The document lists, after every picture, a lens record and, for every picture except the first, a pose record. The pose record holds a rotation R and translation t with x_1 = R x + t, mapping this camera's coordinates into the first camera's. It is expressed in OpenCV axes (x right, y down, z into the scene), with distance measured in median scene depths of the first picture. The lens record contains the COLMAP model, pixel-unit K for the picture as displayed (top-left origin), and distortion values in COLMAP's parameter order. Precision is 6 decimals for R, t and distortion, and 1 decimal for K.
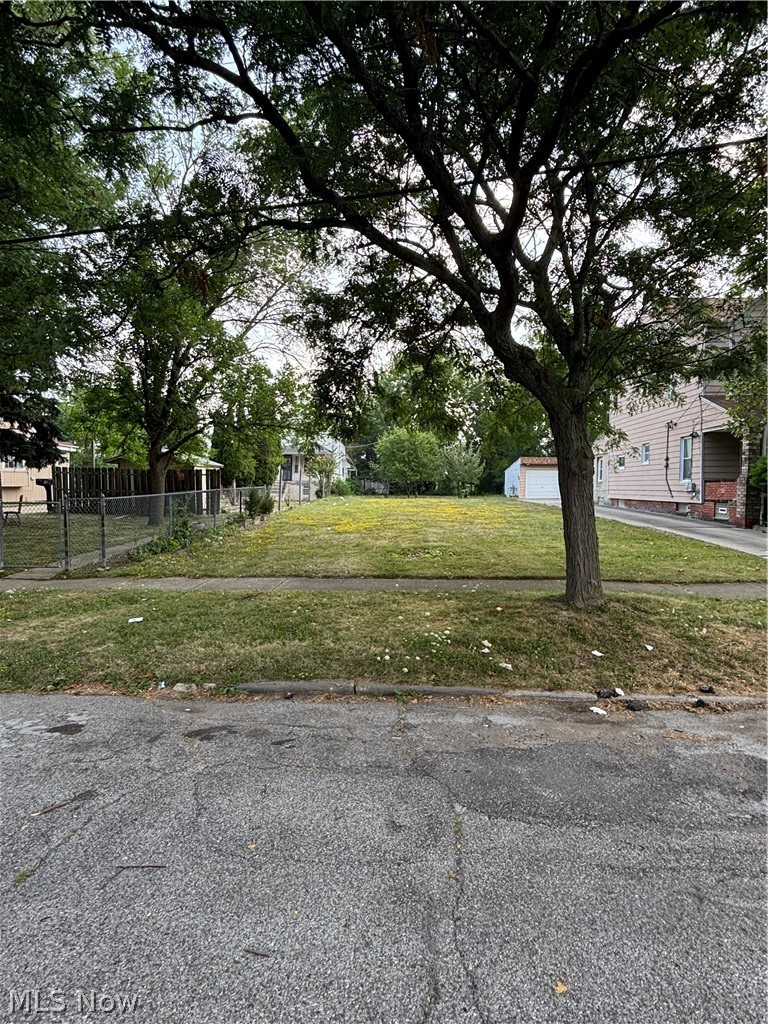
lens RADIAL K [[539.2, 0, 384.0], [0, 539.2, 512.0], [0, 0, 1]] dist [-0.000100, -0.000005]
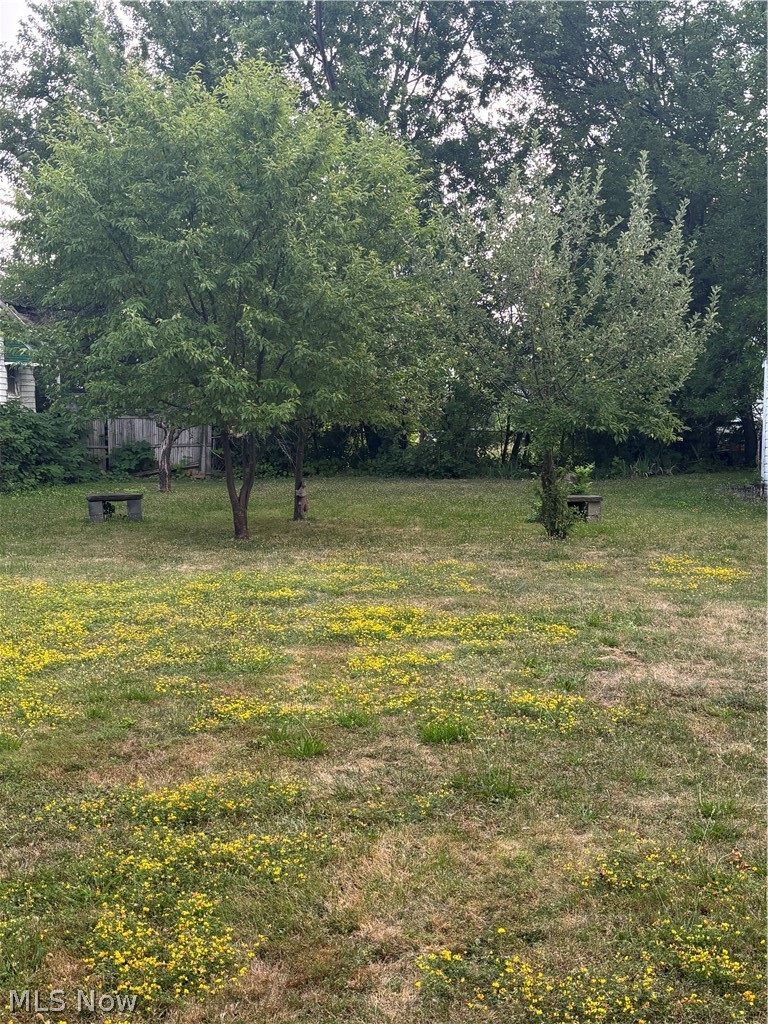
lens RADIAL K [[1315.6, 0, 384.0], [0, 1315.6, 512.0], [0, 0, 1]] dist [0.206859, -0.001914]
pose [[0.997273, -0.014763, 0.072316, 0.056334], [0.012607, 0.999465, 0.030179, -0.040937], [-0.072723, -0.029185, 0.996925, 0.568014]]
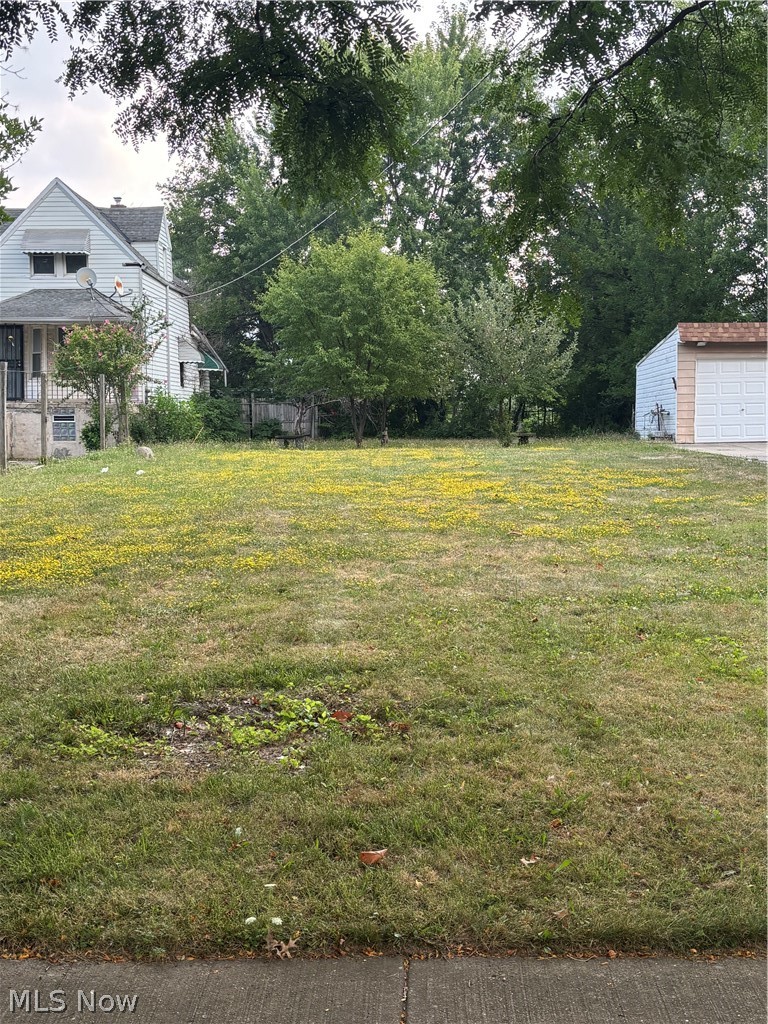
lens RADIAL K [[1344.1, 0, 384.0], [0, 1344.1, 512.0], [0, 0, 1]] dist [0.126586, 0.003793]
pose [[0.999327, -0.016108, 0.032945, 0.030419], [0.015299, 0.999579, 0.024655, -0.004633], [-0.033329, -0.024134, 0.999153, 0.124338]]
